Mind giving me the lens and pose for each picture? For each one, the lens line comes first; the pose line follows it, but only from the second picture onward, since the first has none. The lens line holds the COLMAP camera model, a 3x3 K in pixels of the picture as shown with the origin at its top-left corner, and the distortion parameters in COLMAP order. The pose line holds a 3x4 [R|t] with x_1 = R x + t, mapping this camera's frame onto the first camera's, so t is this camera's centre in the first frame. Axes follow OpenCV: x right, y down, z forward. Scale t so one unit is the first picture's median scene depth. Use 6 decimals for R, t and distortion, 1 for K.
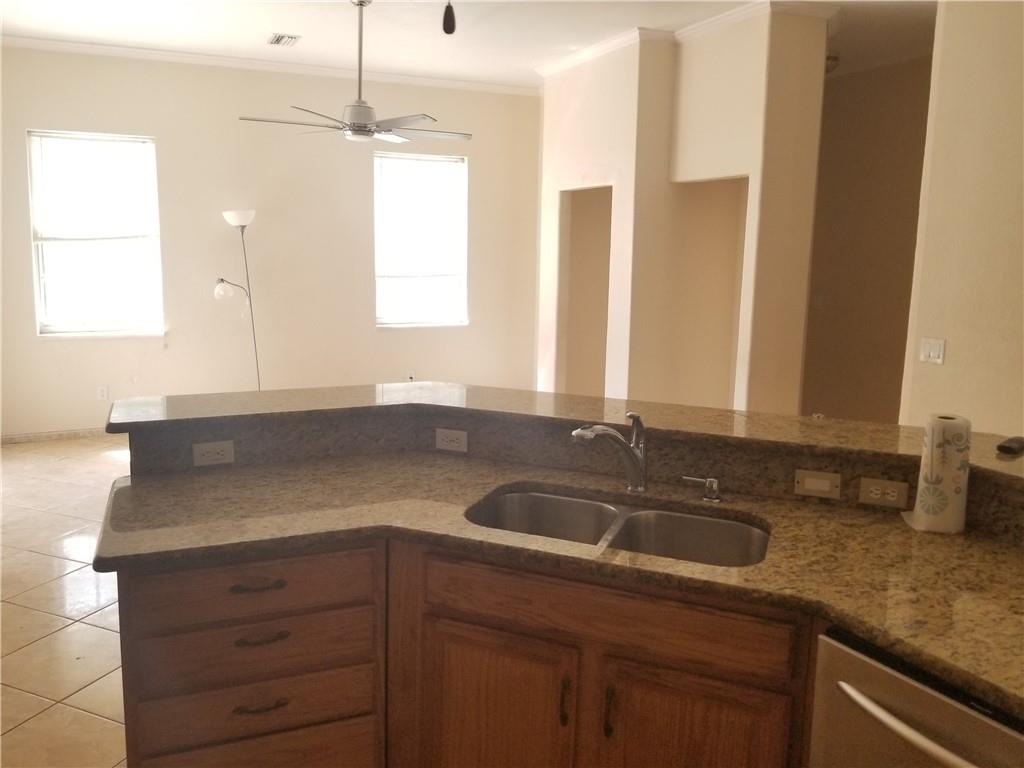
lens RADIAL K [[780.0, 0, 510.9], [0, 780.0, 339.5], [0, 0, 1]] dist [0.088903, -0.138564]
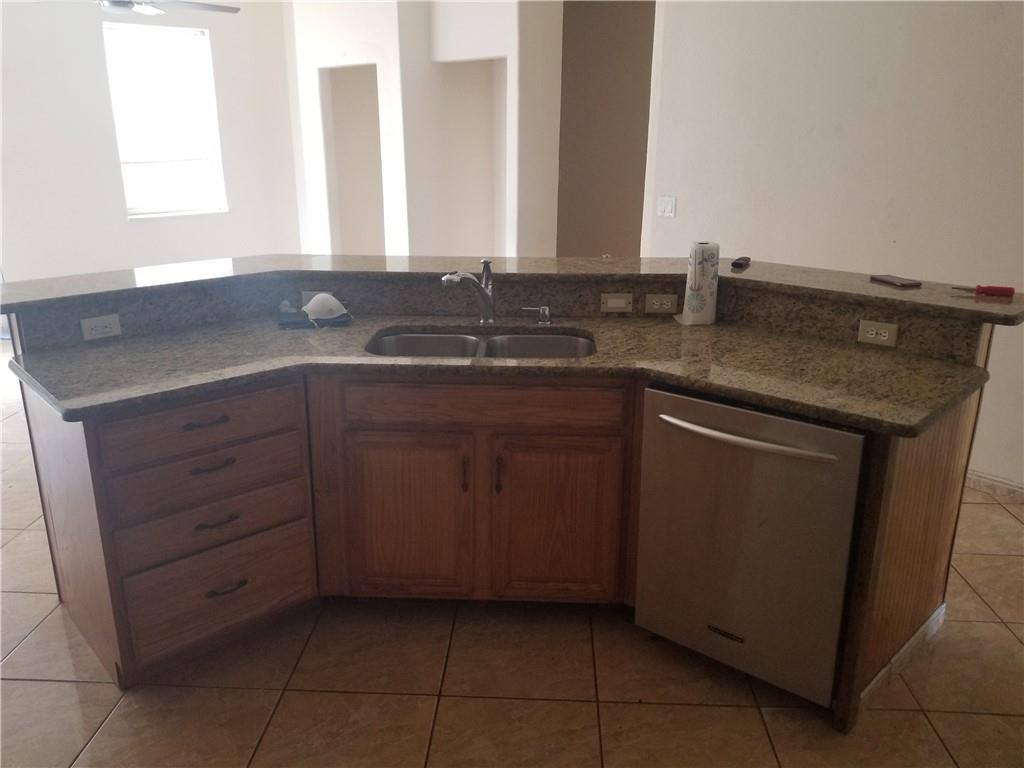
lens RADIAL K [[794.4, 0, 506.3], [0, 794.4, 356.1], [0, 0, 1]] dist [0.104065, -0.192228]
pose [[0.938679, -0.109058, 0.327089, -0.221755], [0.056996, 0.984688, 0.164748, 0.035102], [-0.340048, -0.136002, 0.930522, -0.193574]]
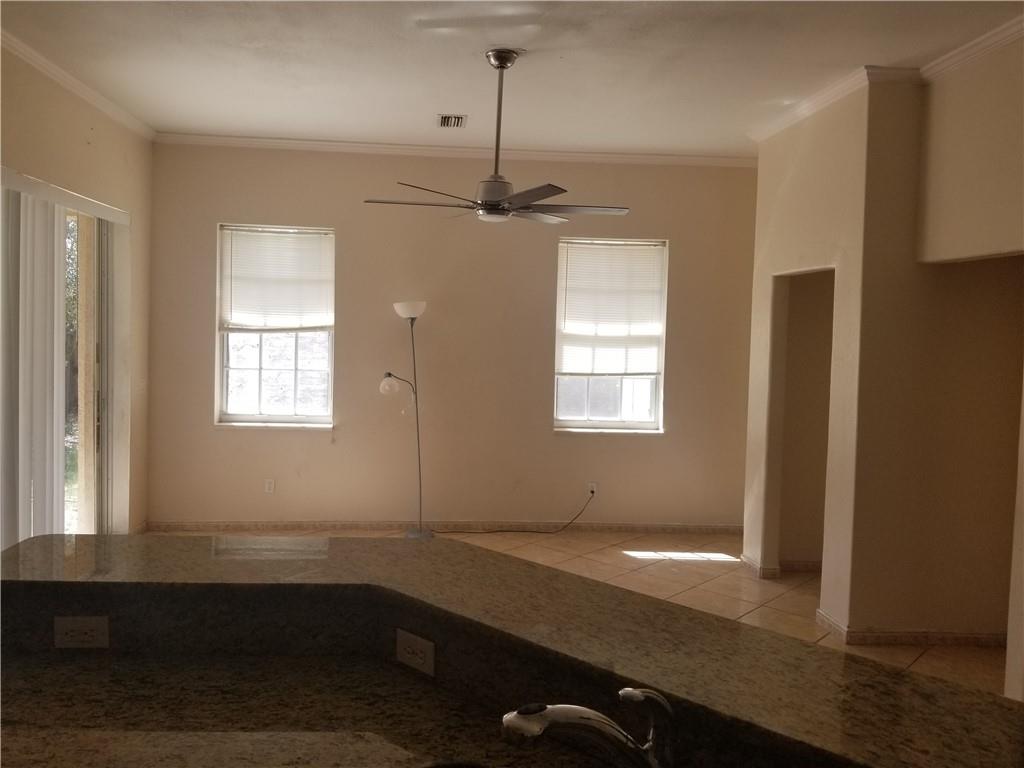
lens RADIAL K [[773.1, 0, 511.6], [0, 773.1, 355.5], [0, 0, 1]] dist [0.003625, -0.004641]
pose [[0.936909, 0.024262, -0.348731, 0.233118], [-0.056642, 0.994943, -0.082953, -0.071519], [0.344955, 0.097472, 0.933544, 0.441822]]
